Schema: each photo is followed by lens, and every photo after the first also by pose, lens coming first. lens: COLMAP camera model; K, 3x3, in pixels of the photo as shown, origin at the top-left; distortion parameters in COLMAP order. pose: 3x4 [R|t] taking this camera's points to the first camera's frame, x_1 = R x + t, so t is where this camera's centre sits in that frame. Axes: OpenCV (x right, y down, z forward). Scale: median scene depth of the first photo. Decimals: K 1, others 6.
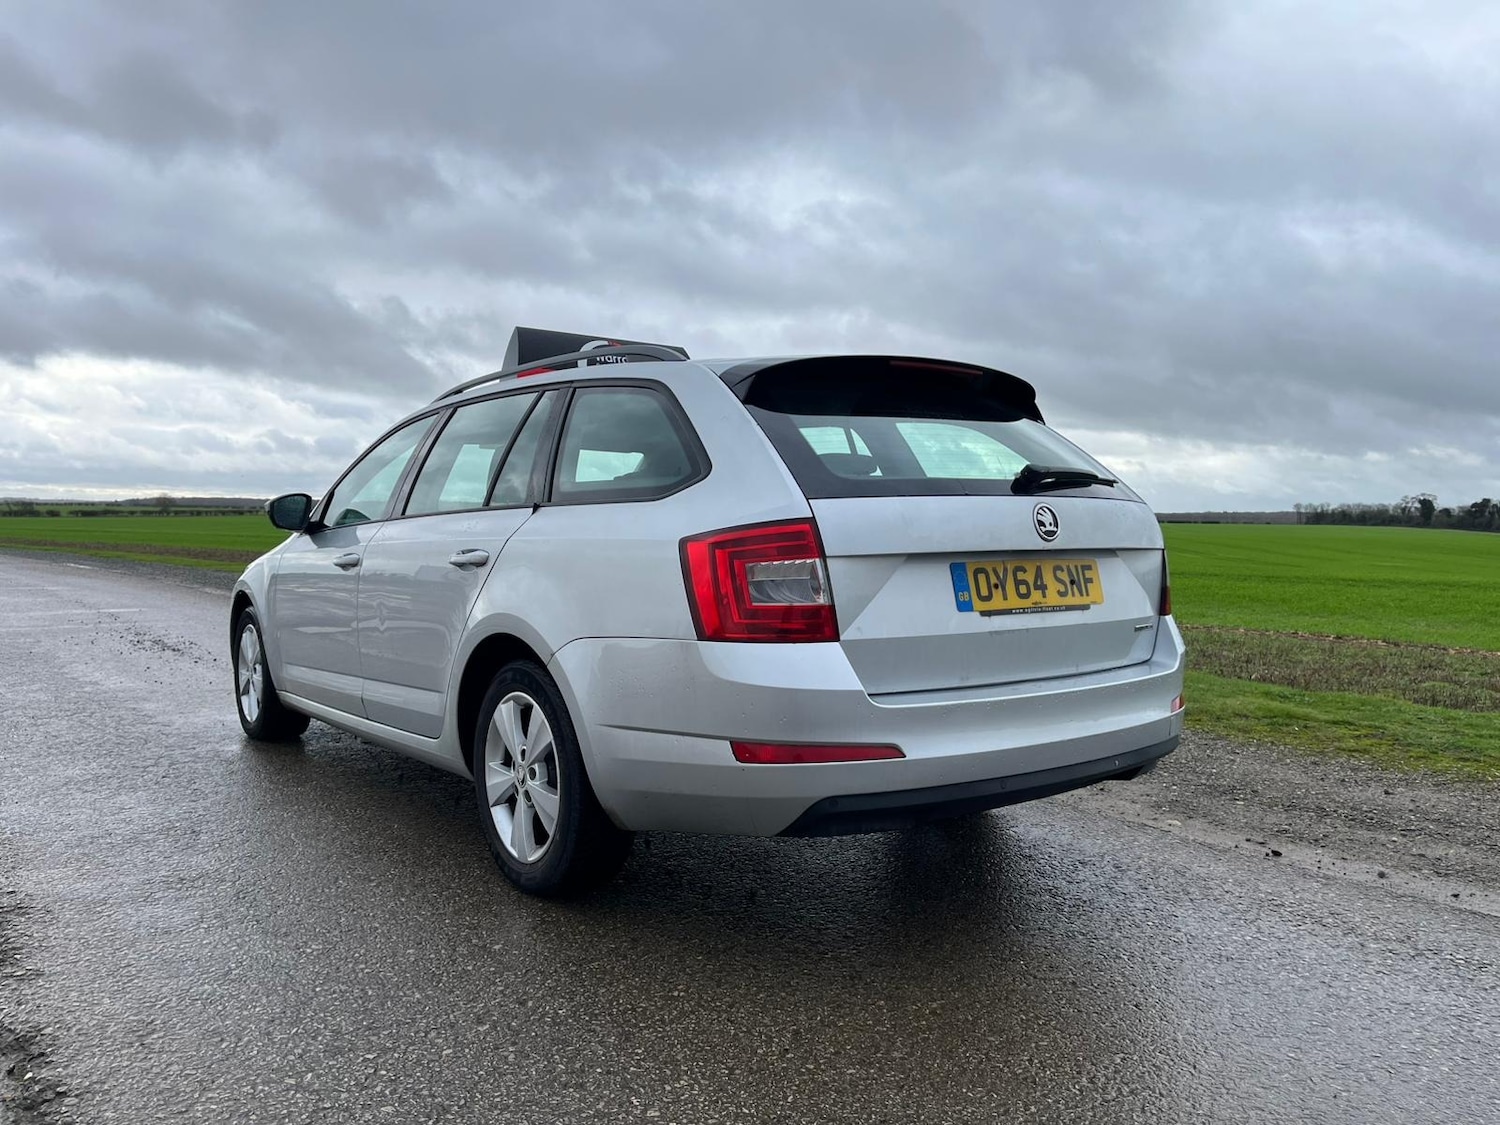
lens RADIAL K [[1116.5, 0, 737.6], [0, 1116.5, 568.1], [0, 0, 1]] dist [0.082169, -0.115382]
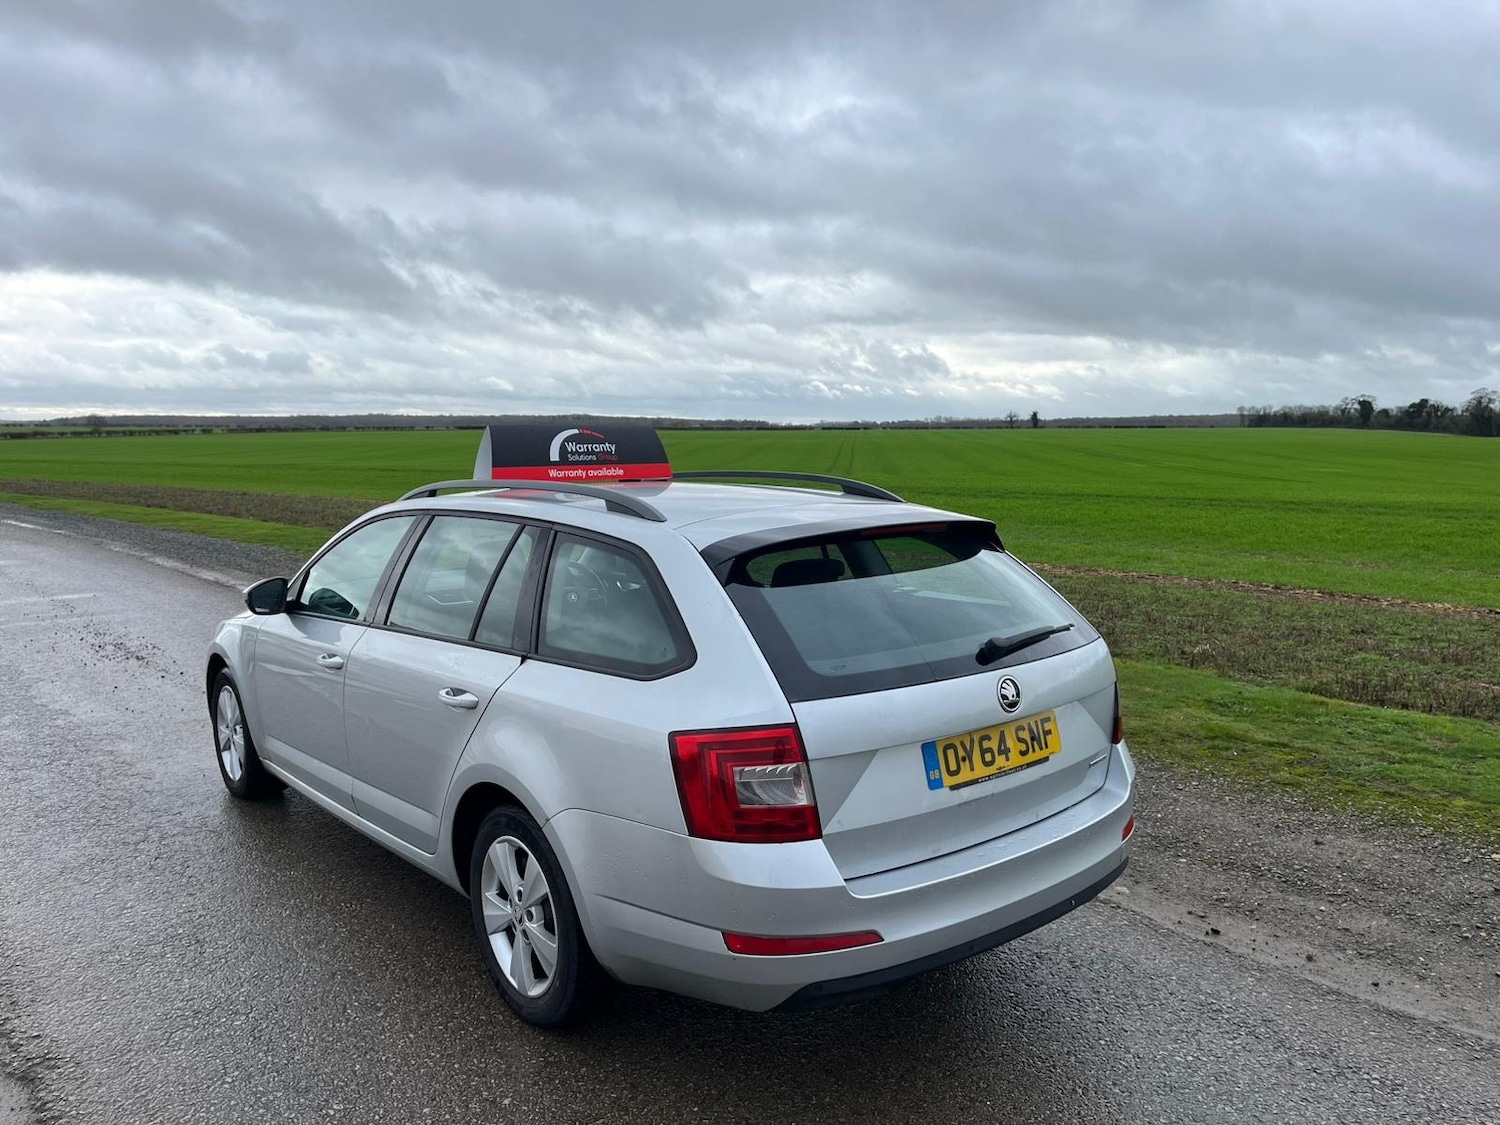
lens RADIAL K [[1116.5, 0, 737.6], [0, 1116.5, 568.1], [0, 0, 1]] dist [0.082169, -0.115382]
pose [[0.998908, -0.022183, 0.041109, -0.022240], [0.018906, 0.996738, 0.078457, -0.216353], [-0.042715, -0.077594, 0.996070, -0.041100]]
